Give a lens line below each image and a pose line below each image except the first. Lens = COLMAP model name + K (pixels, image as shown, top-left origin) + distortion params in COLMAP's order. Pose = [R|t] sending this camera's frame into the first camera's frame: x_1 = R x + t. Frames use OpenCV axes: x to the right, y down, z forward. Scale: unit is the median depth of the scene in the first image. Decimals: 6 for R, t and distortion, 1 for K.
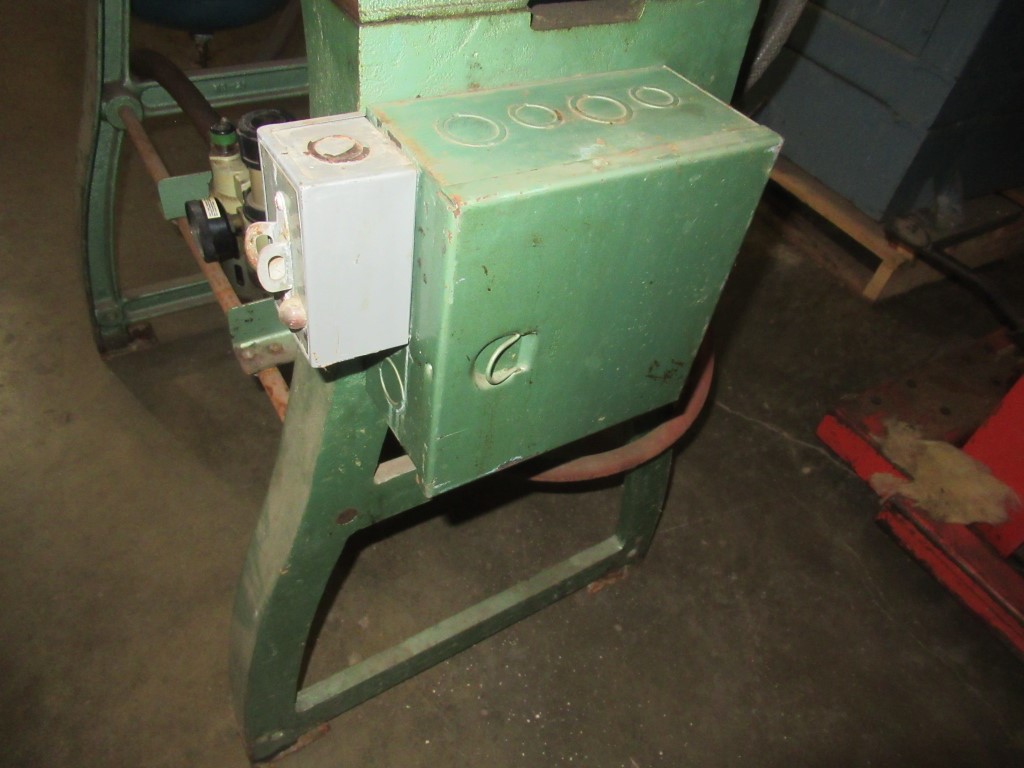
lens RADIAL K [[767.7, 0, 504.5], [0, 767.7, 379.9], [0, 0, 1]] dist [-0.000220, 0.004258]
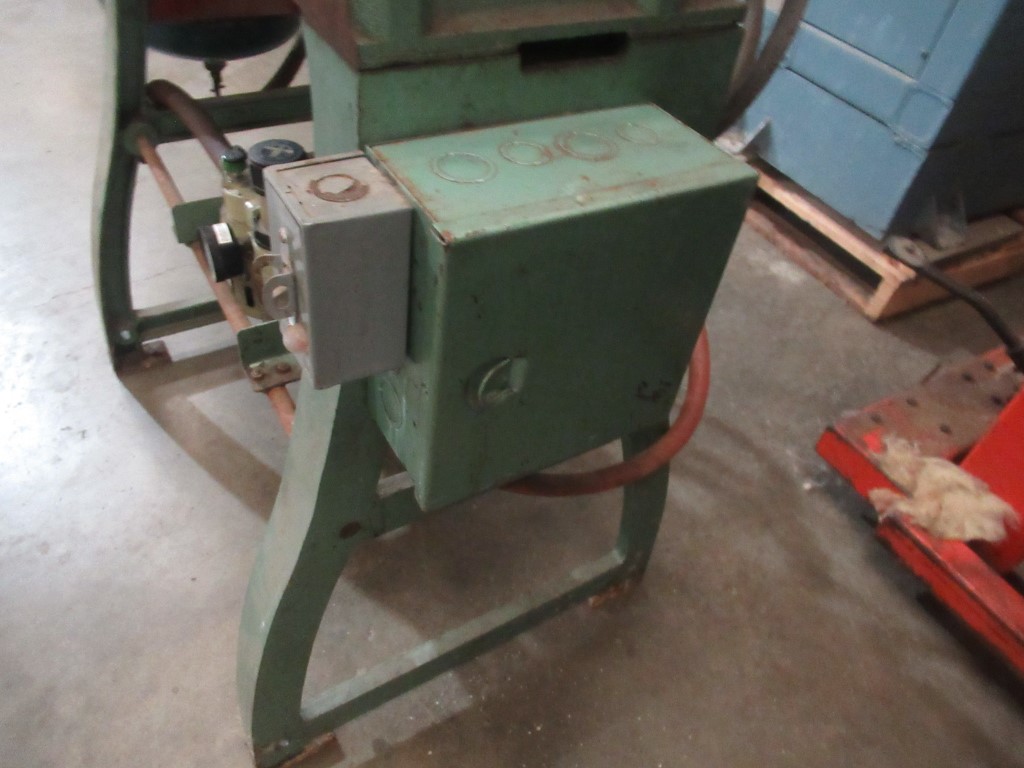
lens RADIAL K [[773.0, 0, 505.3], [0, 773.0, 381.8], [0, 0, 1]] dist [0.008791, 0.002386]
pose [[0.999867, 0.000181, -0.016283, 0.014349], [-0.000428, 0.999885, -0.015151, -0.004871], [0.016279, 0.015156, 0.999753, -0.031017]]
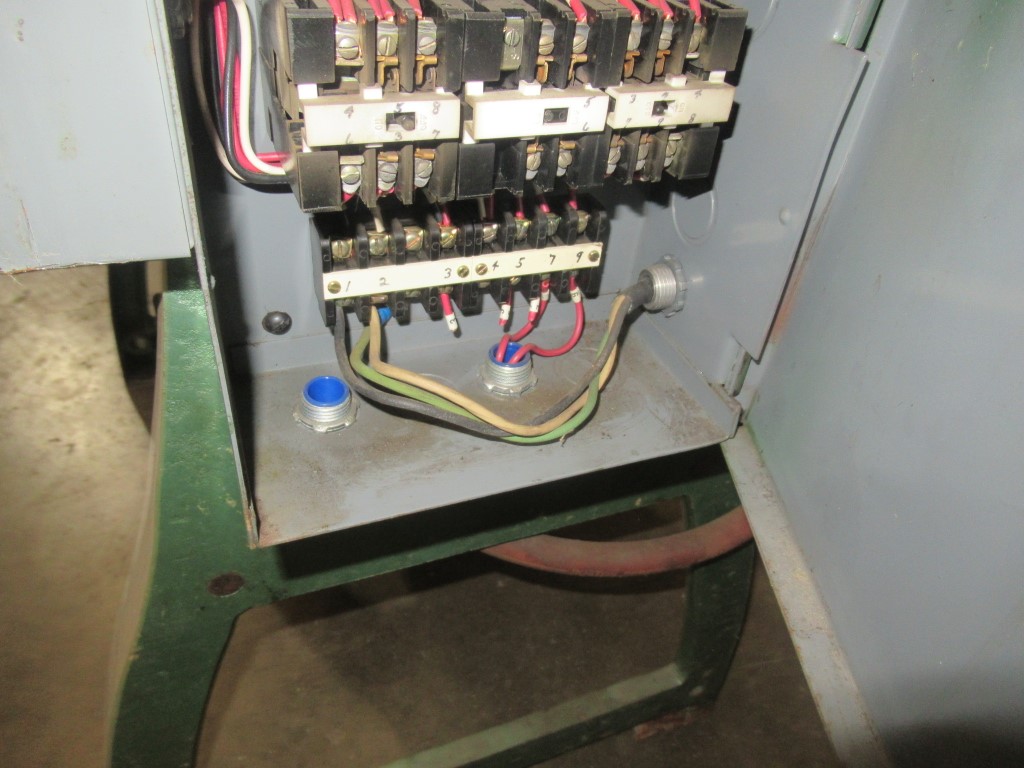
lens RADIAL K [[777.9, 0, 512.0], [0, 777.9, 384.0], [0, 0, 1]] dist [-0.003630, 0.000839]
pose [[0.986297, 0.079113, -0.144771, 0.076106], [-0.095666, 0.989184, -0.111194, 0.033421], [0.134408, 0.123520, 0.983198, 0.205344]]
